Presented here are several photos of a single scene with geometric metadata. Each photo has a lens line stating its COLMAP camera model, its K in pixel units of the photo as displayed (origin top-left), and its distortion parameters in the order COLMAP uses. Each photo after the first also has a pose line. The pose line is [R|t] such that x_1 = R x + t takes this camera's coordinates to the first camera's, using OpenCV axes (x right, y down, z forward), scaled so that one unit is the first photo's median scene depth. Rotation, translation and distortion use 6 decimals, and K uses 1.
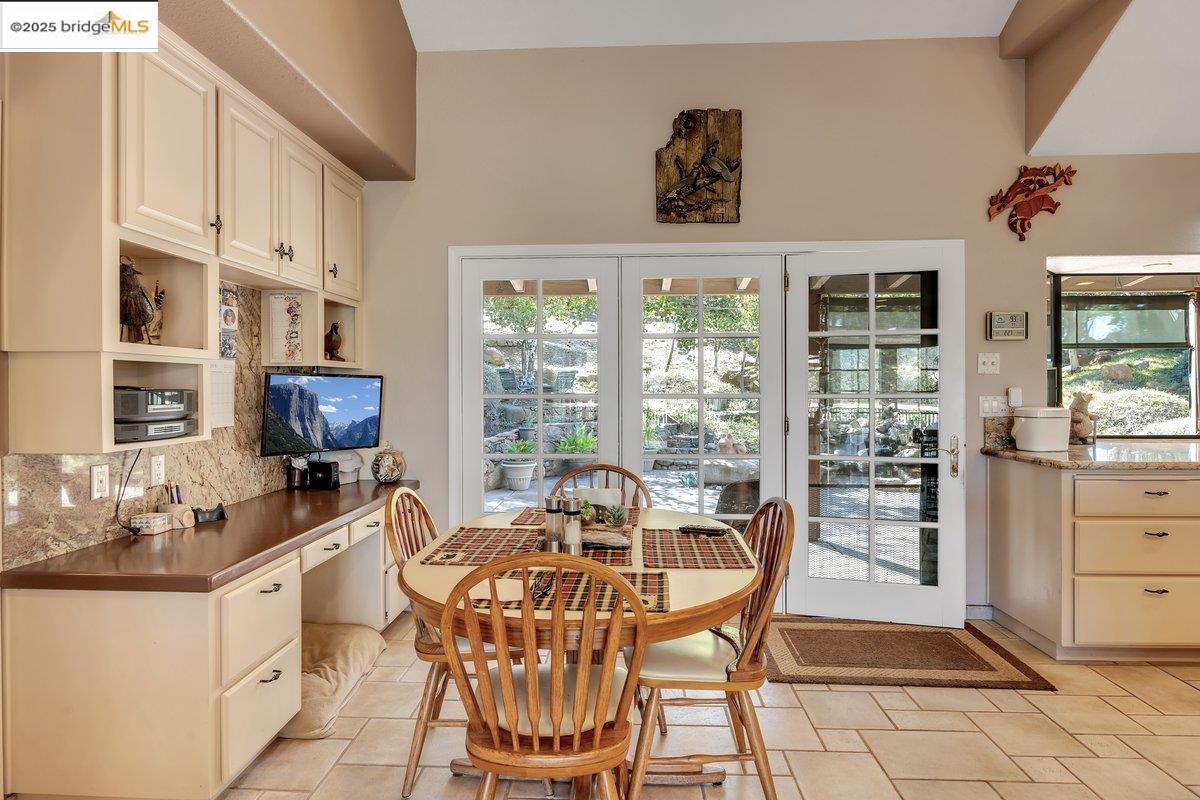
lens RADIAL K [[664.7, 0, 608.8], [0, 664.7, 397.8], [0, 0, 1]] dist [-0.002695, -0.000399]
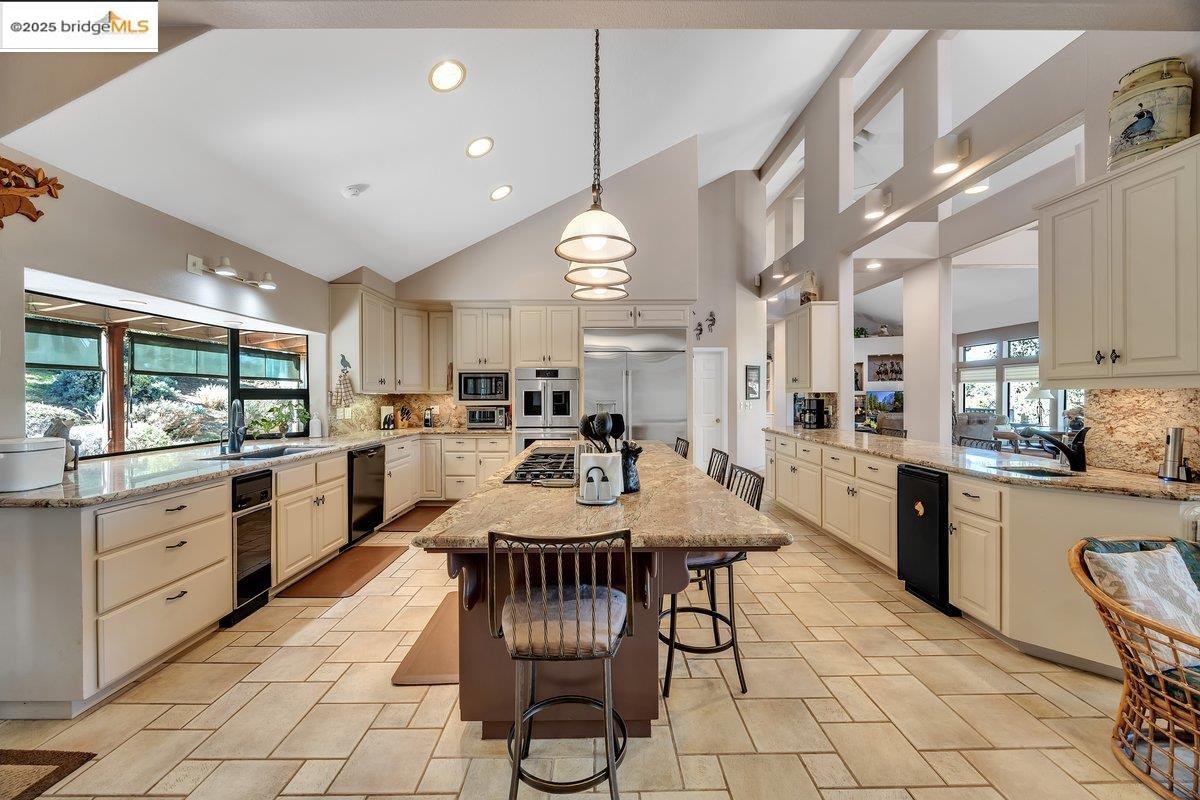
lens RADIAL K [[449.8, 0, 598.4], [0, 449.8, 398.1], [0, 0, 1]] dist [-0.006125, 0.000112]
pose [[-0.052547, 0.002996, 0.998614, 0.027507], [0.011988, 0.999925, -0.002369, -0.028104], [-0.998546, 0.011847, -0.052579, 0.277894]]
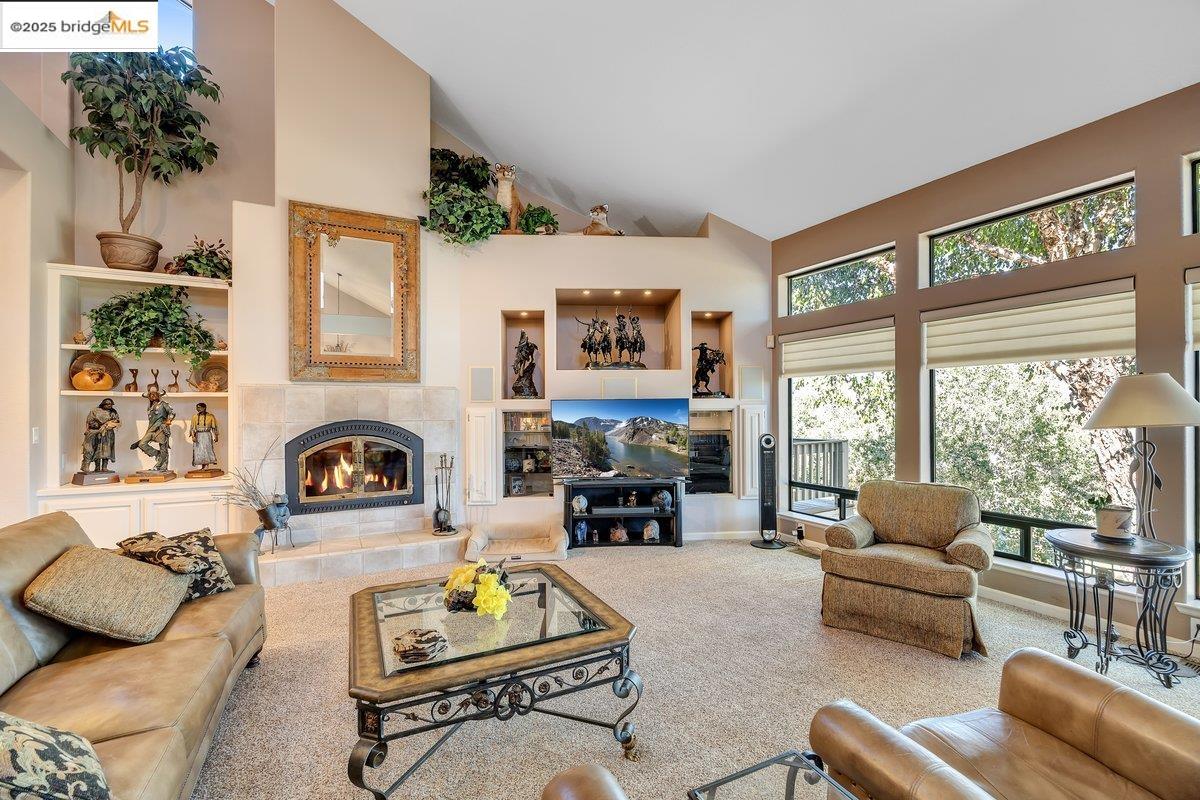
lens RADIAL K [[527.2, 0, 588.2], [0, 527.2, 409.0], [0, 0, 1]] dist [0.001599, -0.000258]
pose [[-0.506787, 0.011447, 0.861995, 3.197288], [0.019094, 0.999816, -0.002051, -0.040726], [-0.861860, 0.015419, -0.506912, -2.143280]]
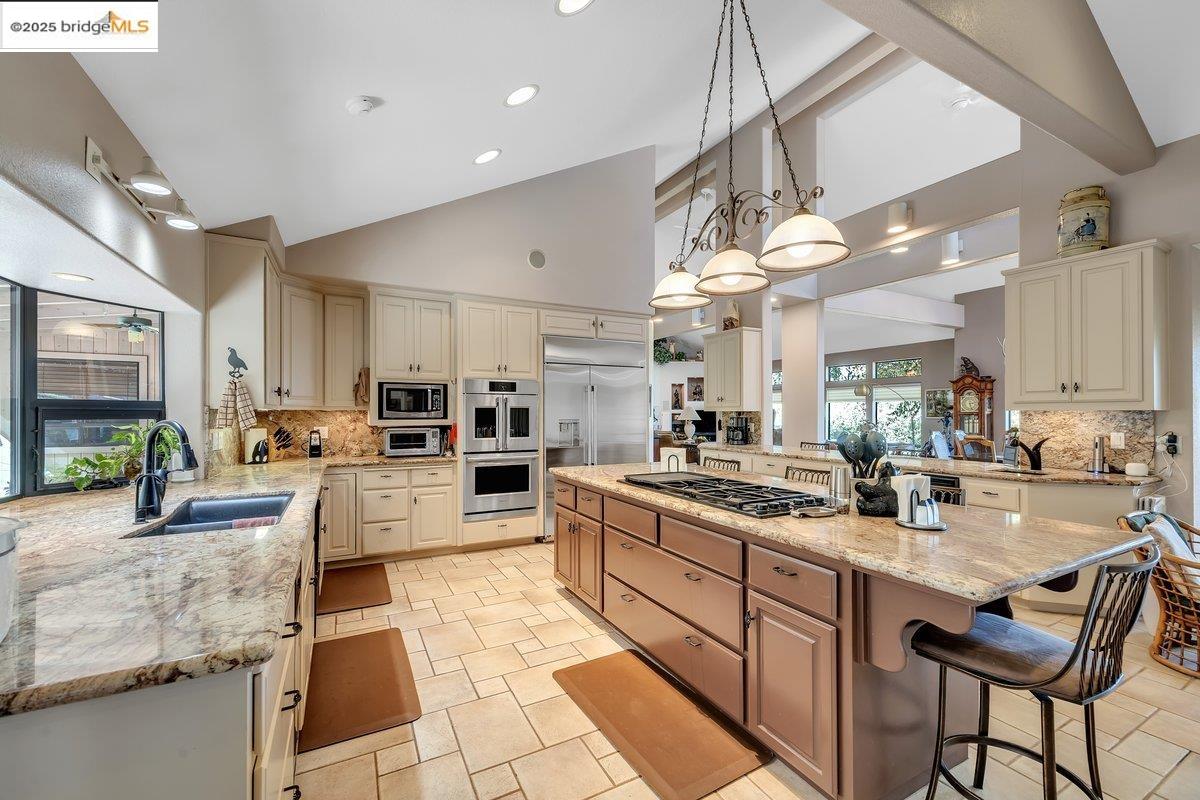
lens RADIAL K [[477.1, 0, 609.1], [0, 477.1, 411.9], [0, 0, 1]] dist [0.000562, 0.000051]
pose [[-0.503264, 0.010097, 0.864074, 0.270810], [0.011038, 0.999925, -0.005255, -0.036711], [-0.864062, 0.006893, -0.503338, 0.821060]]
